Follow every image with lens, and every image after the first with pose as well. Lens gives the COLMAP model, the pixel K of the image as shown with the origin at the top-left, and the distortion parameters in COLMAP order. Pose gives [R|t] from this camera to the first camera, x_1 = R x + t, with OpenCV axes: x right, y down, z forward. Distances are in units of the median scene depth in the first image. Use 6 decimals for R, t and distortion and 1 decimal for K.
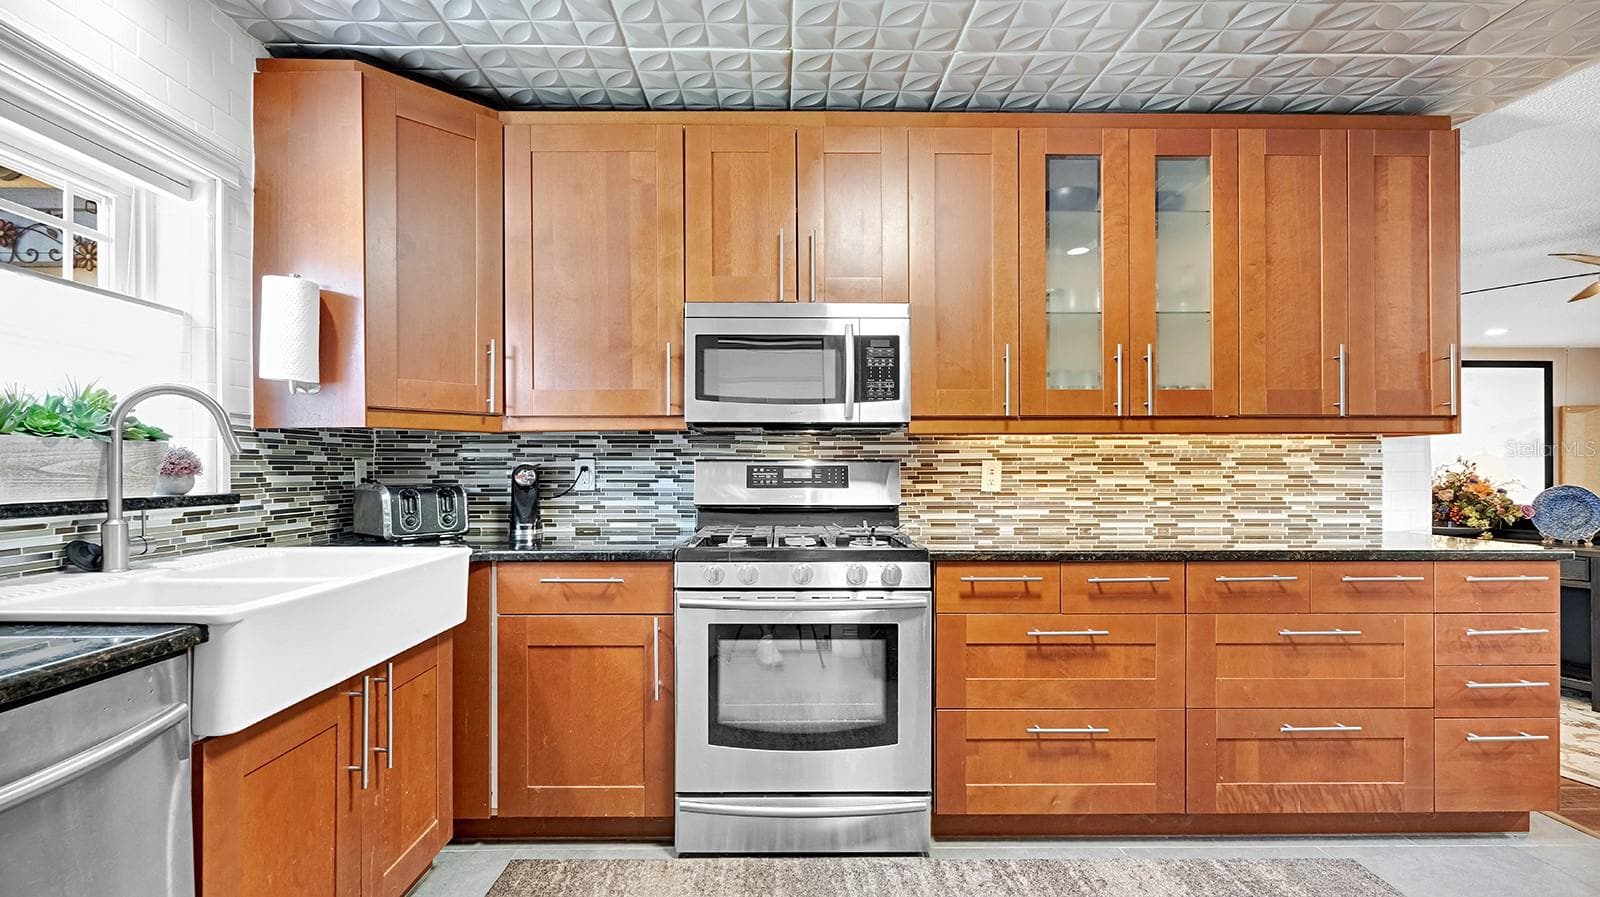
lens RADIAL K [[738.1, 0, 794.6], [0, 738.1, 461.4], [0, 0, 1]] dist [-0.000504, -0.000490]
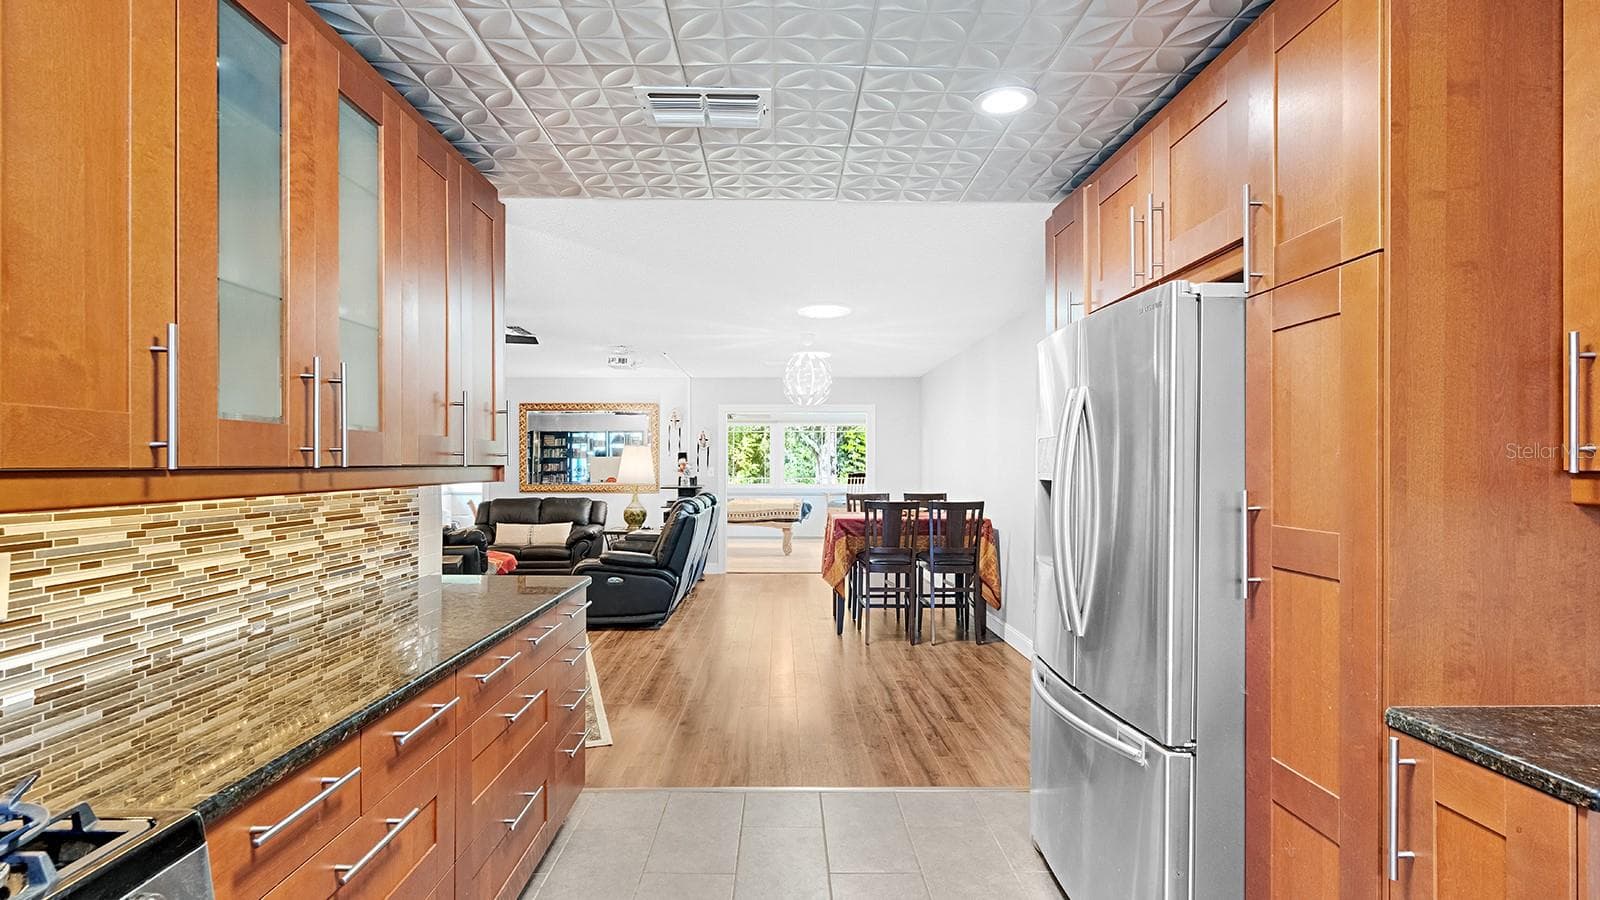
lens RADIAL K [[738.1, 0, 797.3], [0, 738.1, 461.4], [0, 0, 1]] dist [-0.000504, -0.000490]
pose [[-0.004290, 0.004383, 0.999981, -0.181456], [-0.005968, 0.999972, -0.004409, -0.058139], [-0.999973, -0.005987, -0.004264, 0.511159]]
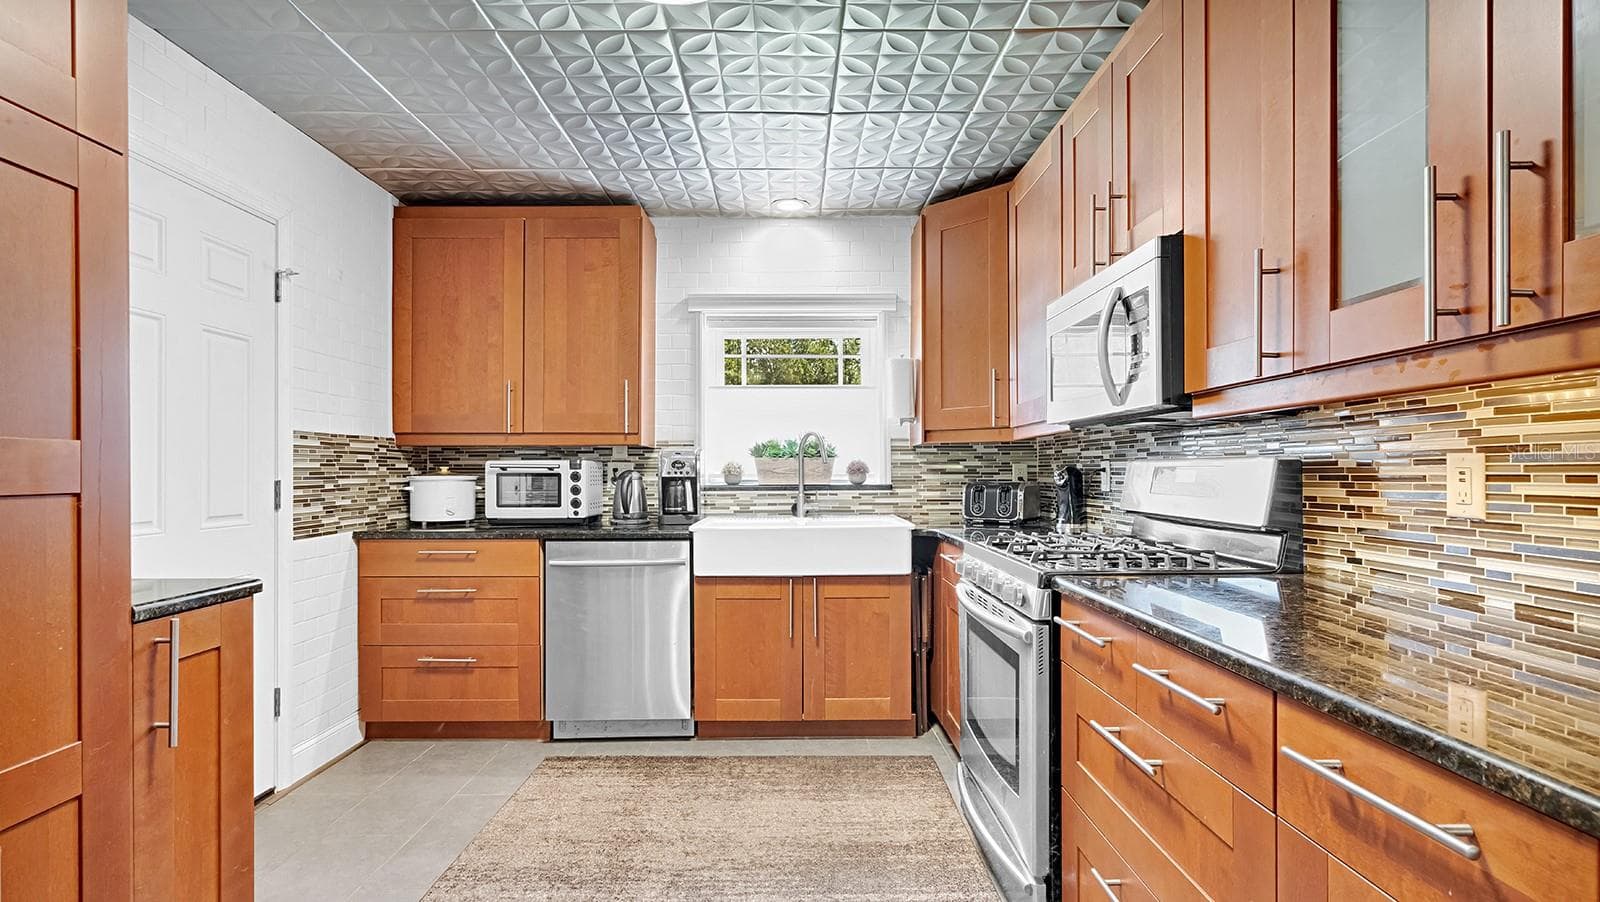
lens RADIAL K [[738.1, 0, 799.3], [0, 738.1, 463.5], [0, 0, 1]] dist [-0.000504, -0.000490]
pose [[-0.006577, -0.008058, -0.999946, 0.744057], [0.015414, 0.999848, -0.008158, 0.002939], [0.999860, -0.015467, -0.006452, 0.573672]]
